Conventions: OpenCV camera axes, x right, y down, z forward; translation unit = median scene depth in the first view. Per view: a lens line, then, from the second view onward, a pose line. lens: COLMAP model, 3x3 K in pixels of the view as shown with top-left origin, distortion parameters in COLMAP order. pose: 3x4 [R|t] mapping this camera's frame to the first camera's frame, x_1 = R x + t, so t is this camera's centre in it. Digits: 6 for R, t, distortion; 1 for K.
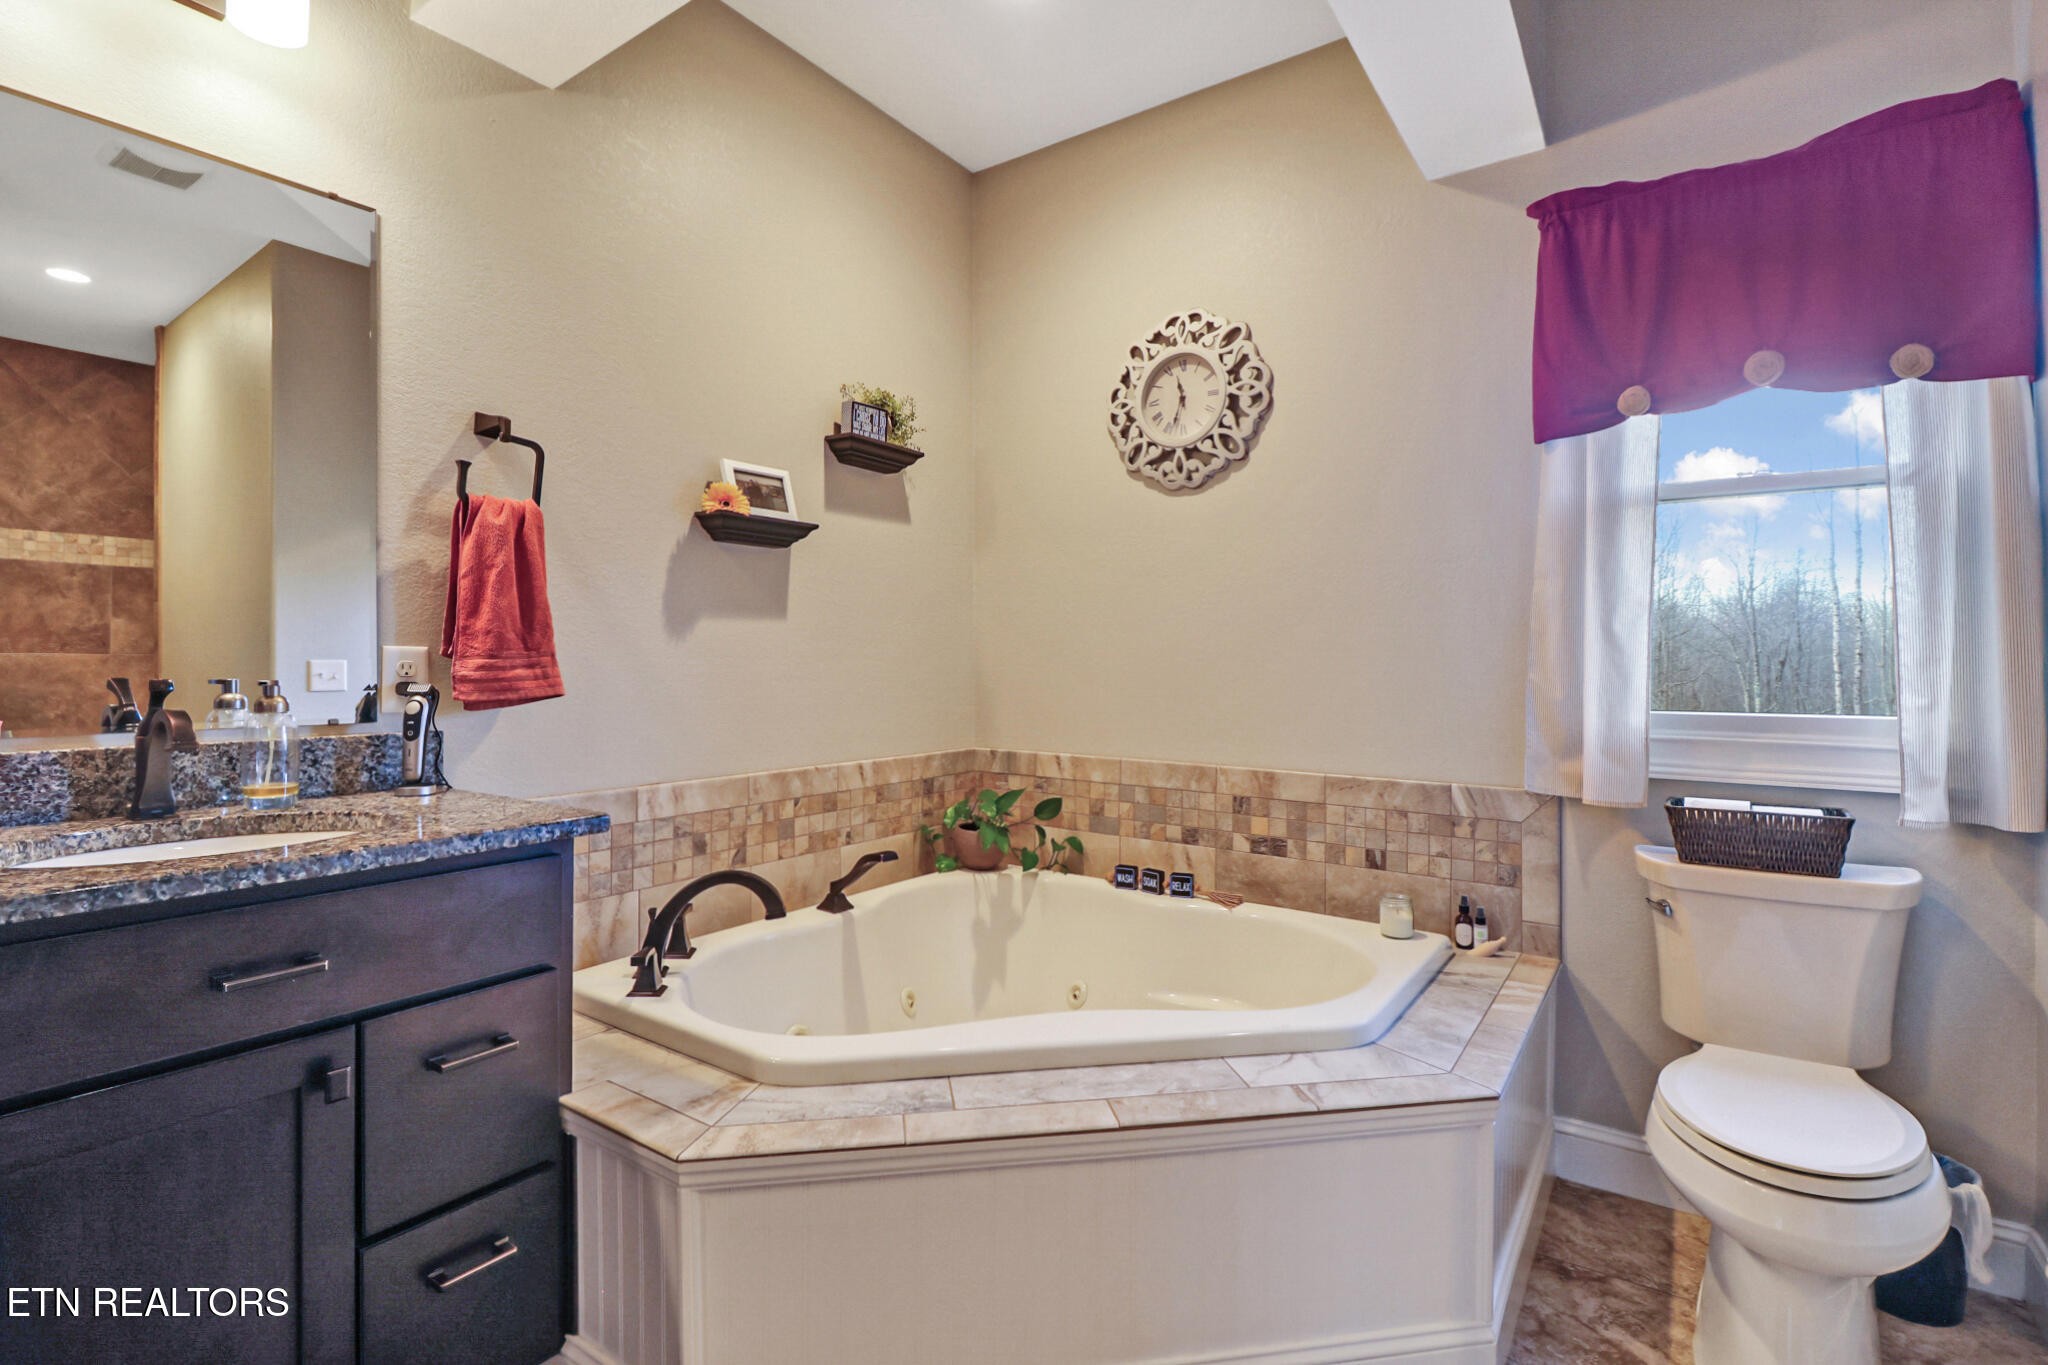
lens RADIAL K [[948.4, 0, 1022.0], [0, 948.4, 667.1], [0, 0, 1]] dist [-0.011084, -0.006499]
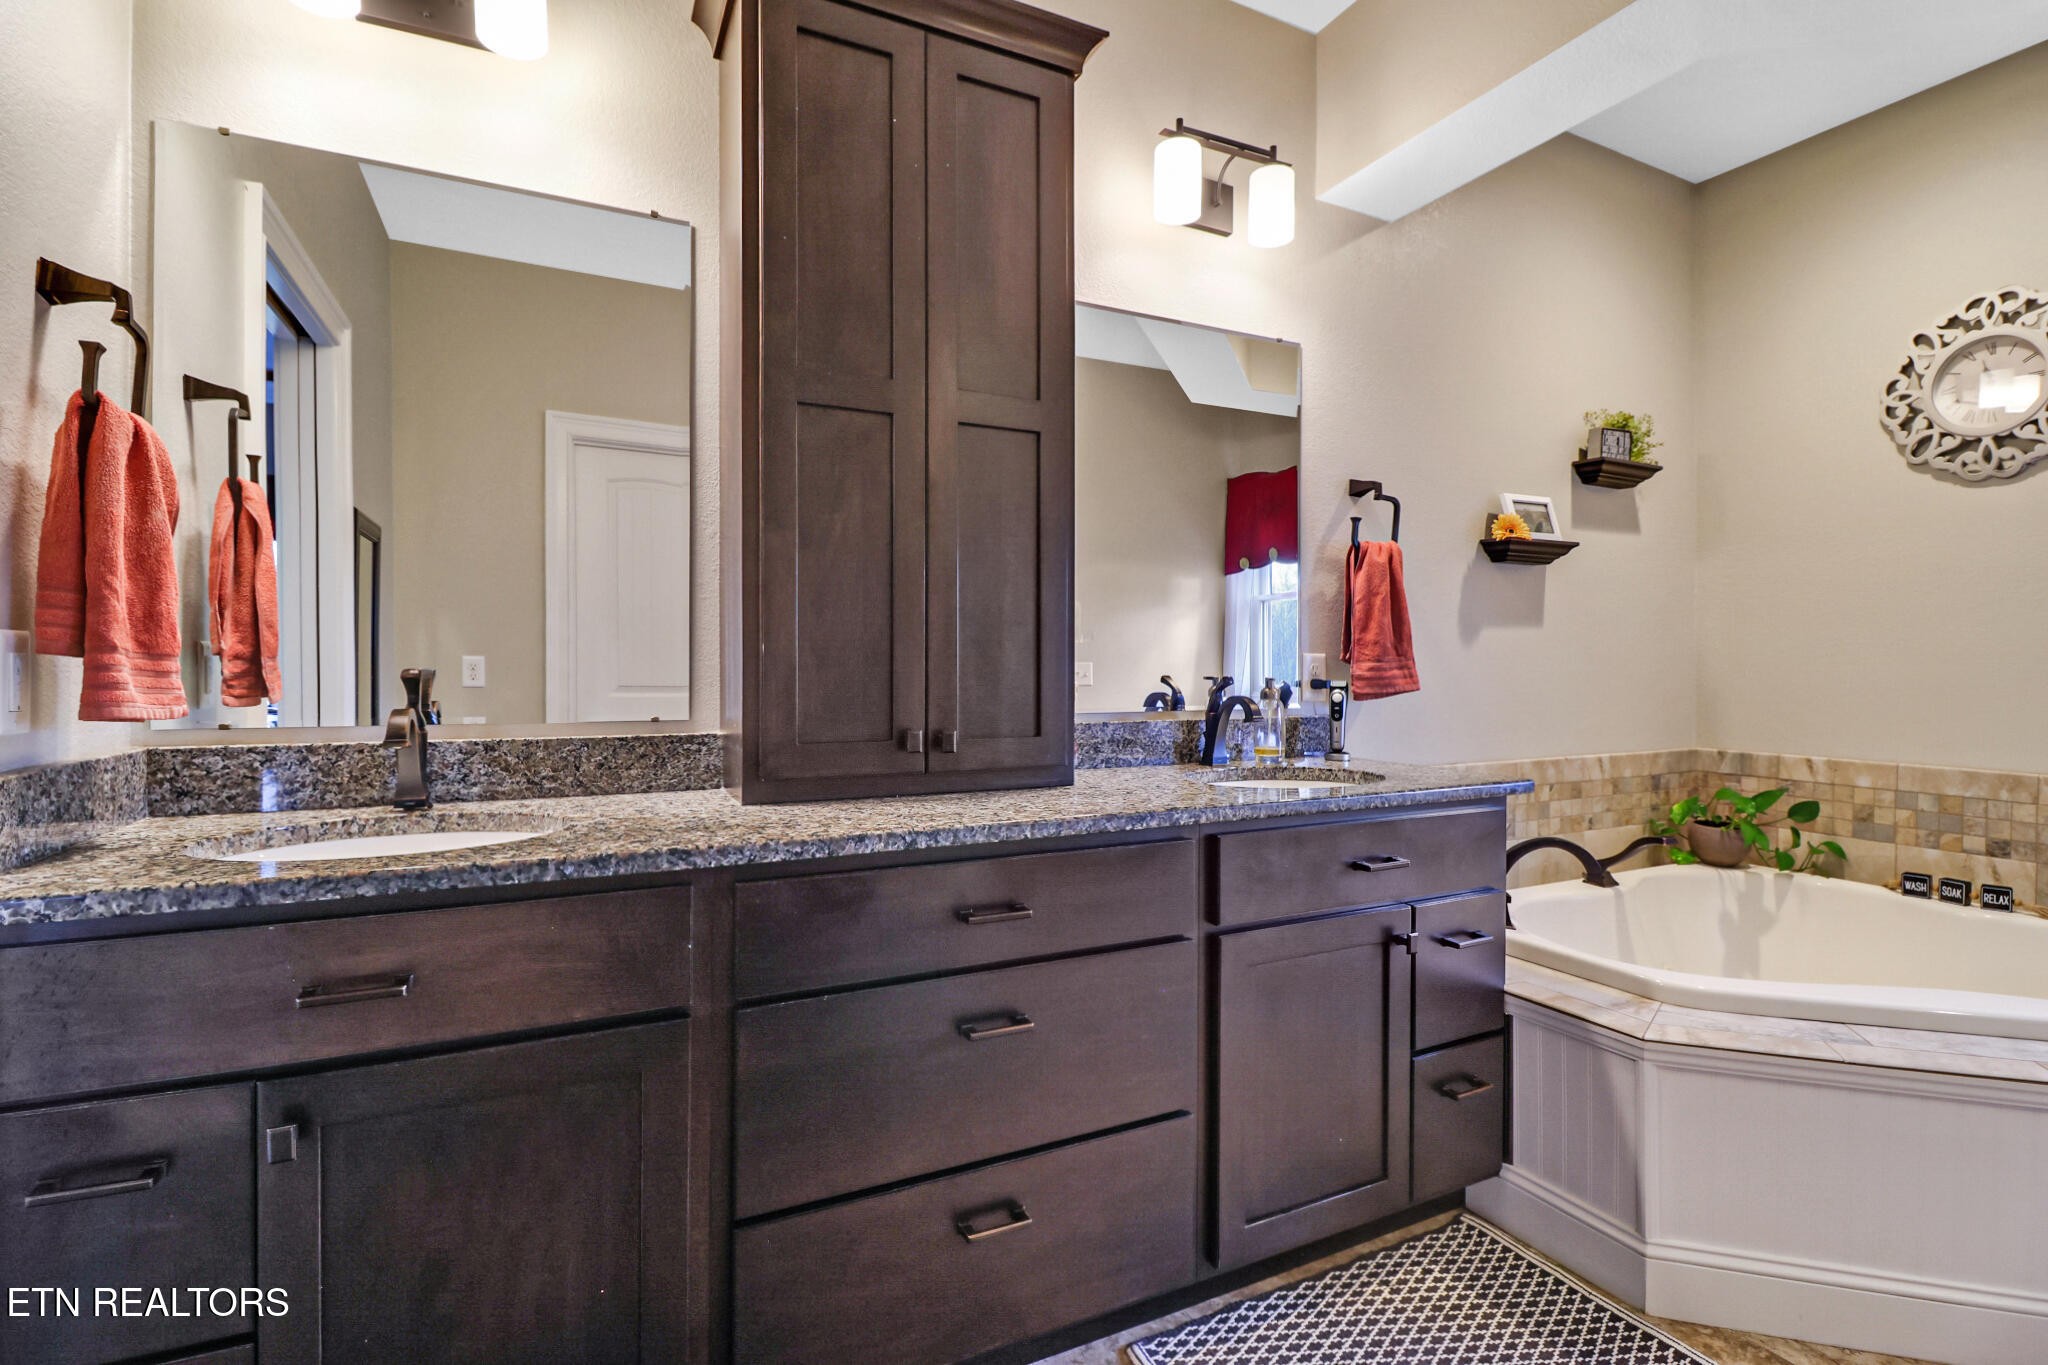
lens RADIAL K [[948.4, 0, 1004.6], [0, 948.4, 671.9], [0, 0, 1]] dist [-0.011084, -0.006499]
pose [[0.875244, 0.001191, -0.483681, -0.255726], [0.000254, 0.999996, 0.002922, 0.000346], [0.483682, -0.002680, 0.875239, -0.296488]]
